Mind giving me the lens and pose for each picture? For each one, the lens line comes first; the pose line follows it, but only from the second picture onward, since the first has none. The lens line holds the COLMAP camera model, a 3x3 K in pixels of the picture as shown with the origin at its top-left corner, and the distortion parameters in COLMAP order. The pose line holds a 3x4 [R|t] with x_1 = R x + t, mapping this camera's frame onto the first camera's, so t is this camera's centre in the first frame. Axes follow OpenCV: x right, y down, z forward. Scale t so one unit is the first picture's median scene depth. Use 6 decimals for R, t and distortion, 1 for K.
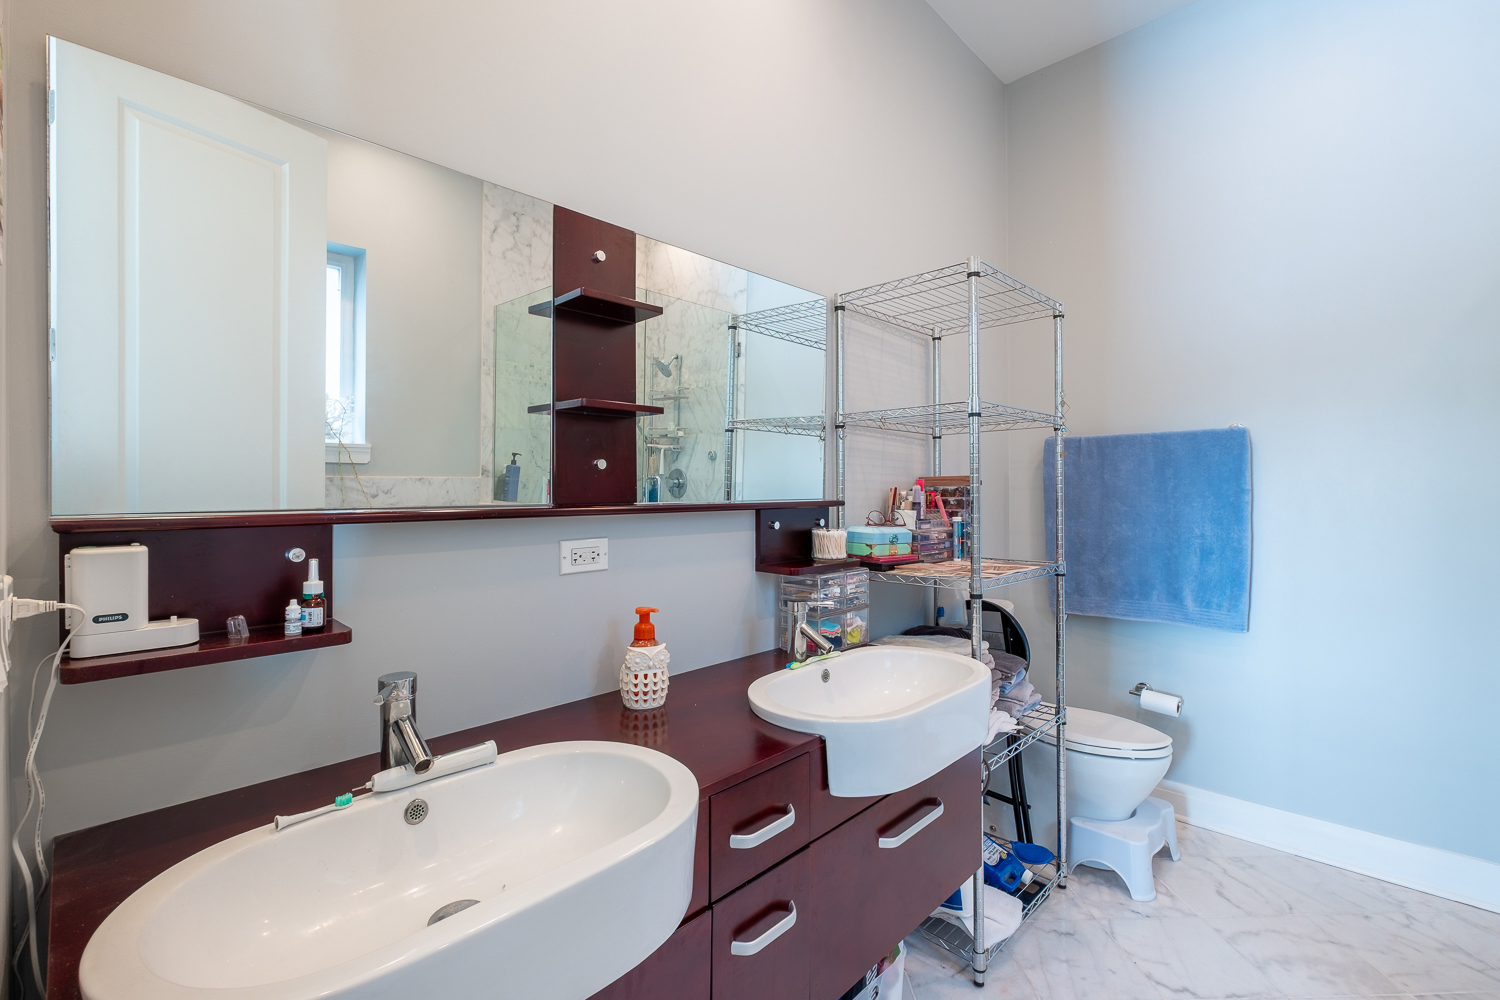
lens RADIAL K [[663.6, 0, 749.5], [0, 663.6, 493.6], [0, 0, 1]] dist [-0.001418, -0.000661]
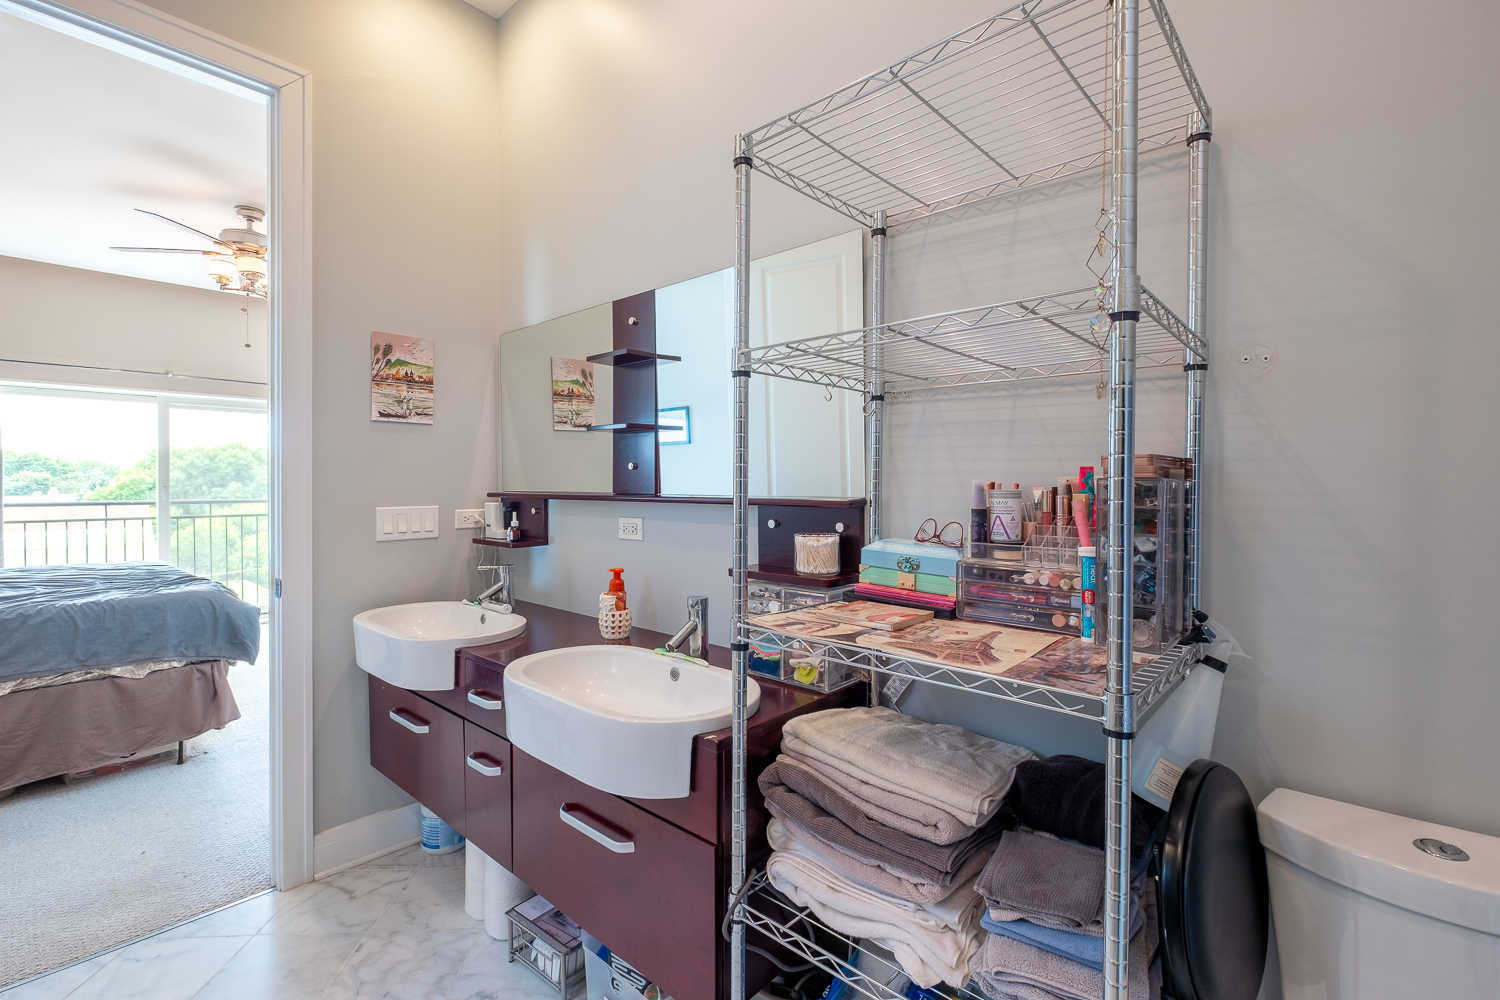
lens RADIAL K [[663.6, 0, 749.0], [0, 663.6, 487.1], [0, 0, 1]] dist [-0.001418, -0.000661]
pose [[0.025926, 0.015418, -0.999545, 1.199593], [-0.004433, 0.999873, 0.015308, -0.021376], [0.999654, 0.004034, 0.025991, 1.197570]]
